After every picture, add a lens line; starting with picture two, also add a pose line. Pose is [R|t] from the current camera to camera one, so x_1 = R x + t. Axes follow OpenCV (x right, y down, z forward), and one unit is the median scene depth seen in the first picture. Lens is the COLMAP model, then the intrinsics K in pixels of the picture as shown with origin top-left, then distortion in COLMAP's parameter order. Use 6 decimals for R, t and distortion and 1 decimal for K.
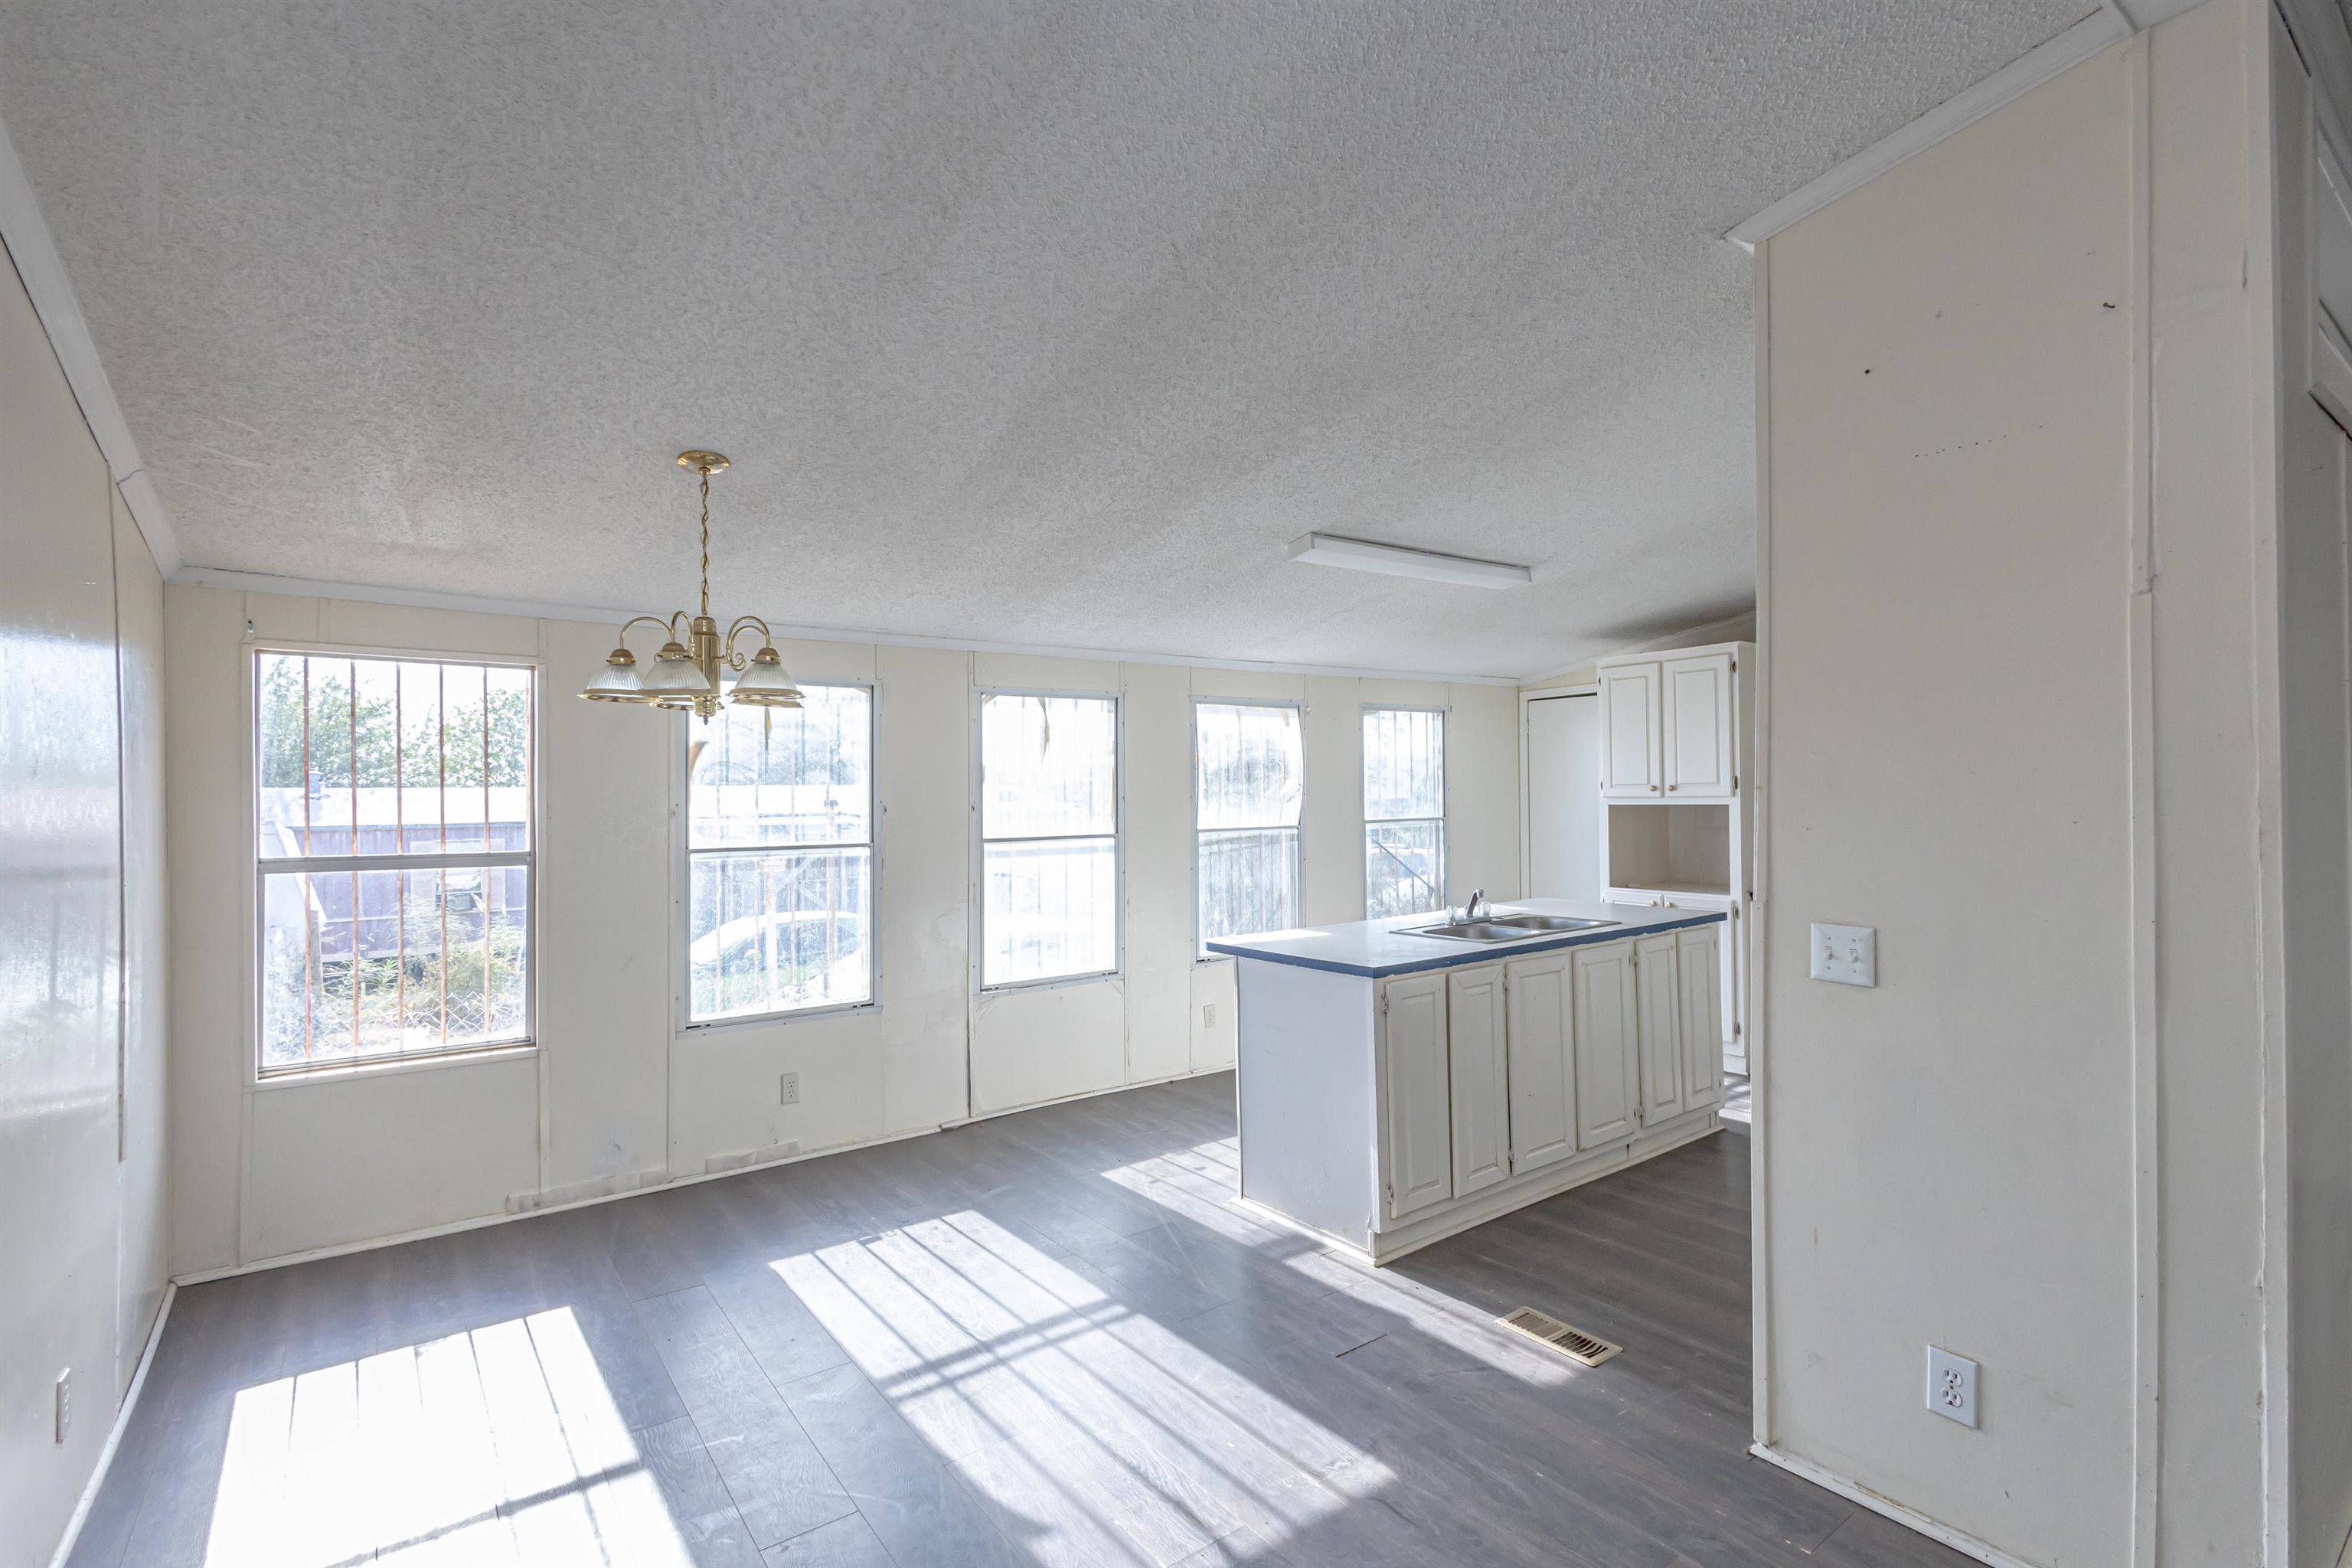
lens RADIAL K [[1090.9, 0, 1185.7], [0, 1090.9, 777.8], [0, 0, 1]] dist [0.000801, -0.000338]
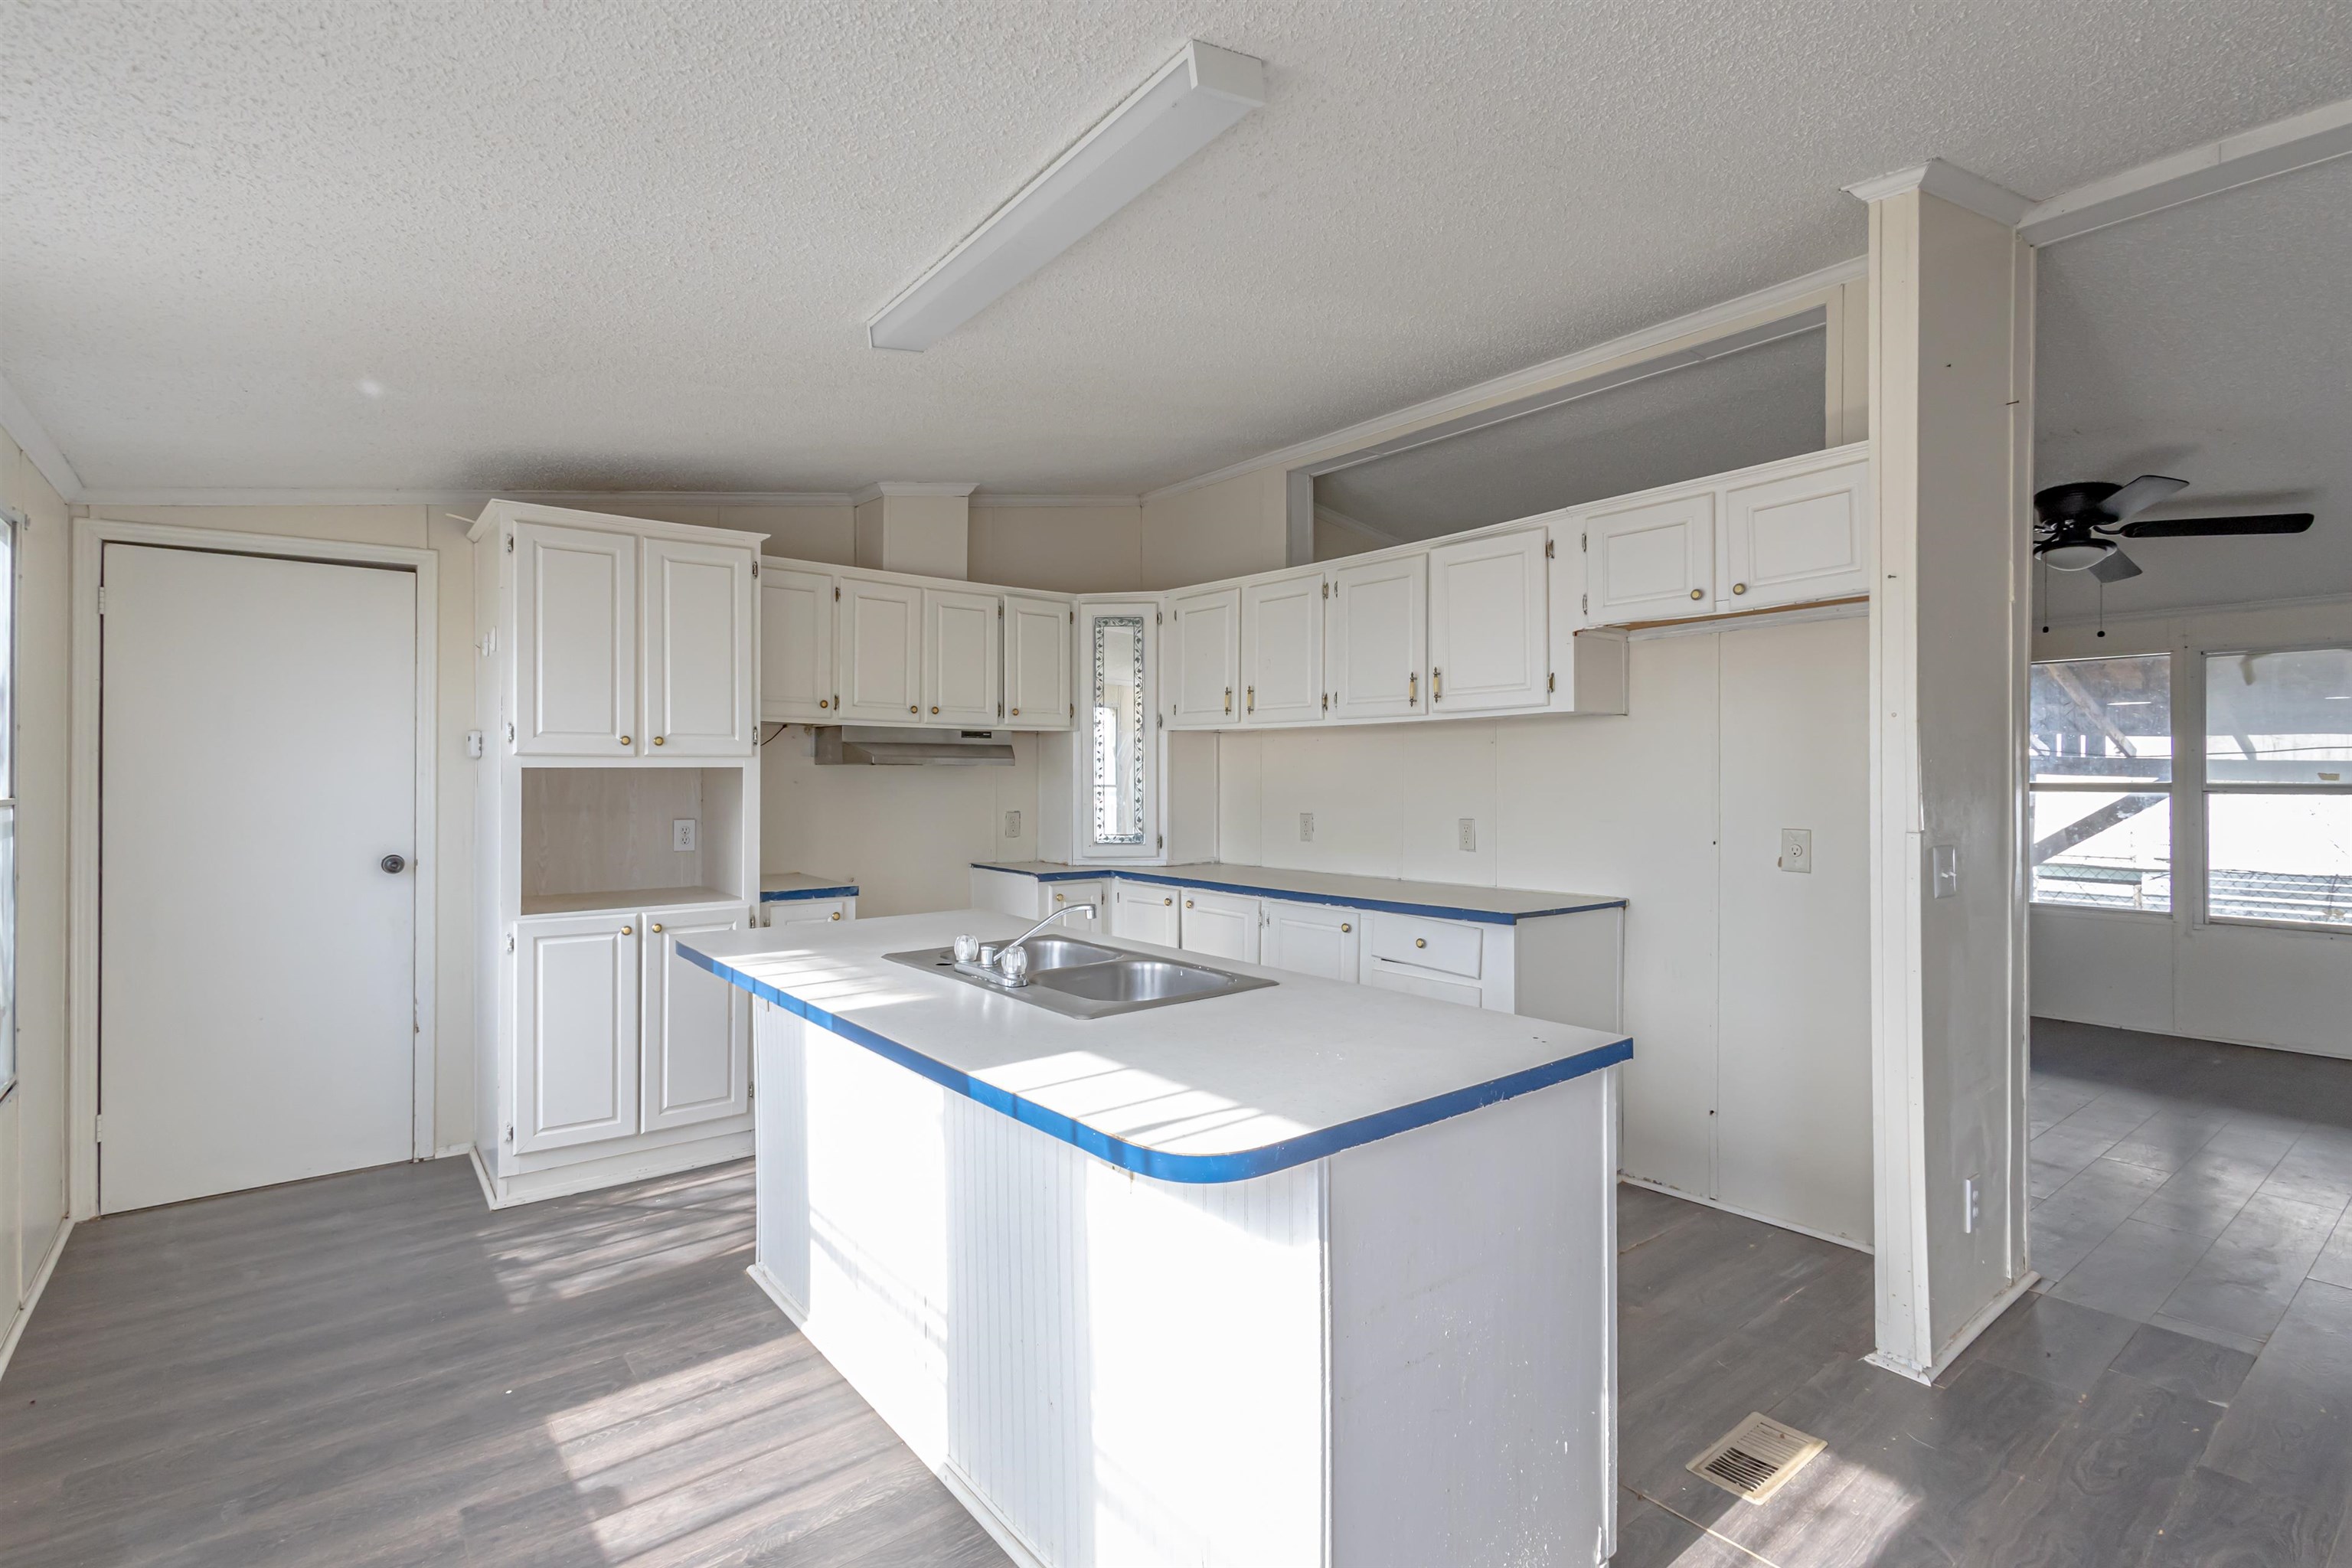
lens RADIAL K [[1117.6, 0, 1176.0], [0, 1117.6, 784.0], [0, 0, 1]] dist [0.003921, 0.000548]
pose [[-0.025362, 0.000840, 0.999678, -0.133669], [-0.011665, 0.999931, -0.001136, 0.020436], [-0.999610, -0.011690, -0.025350, 0.465386]]
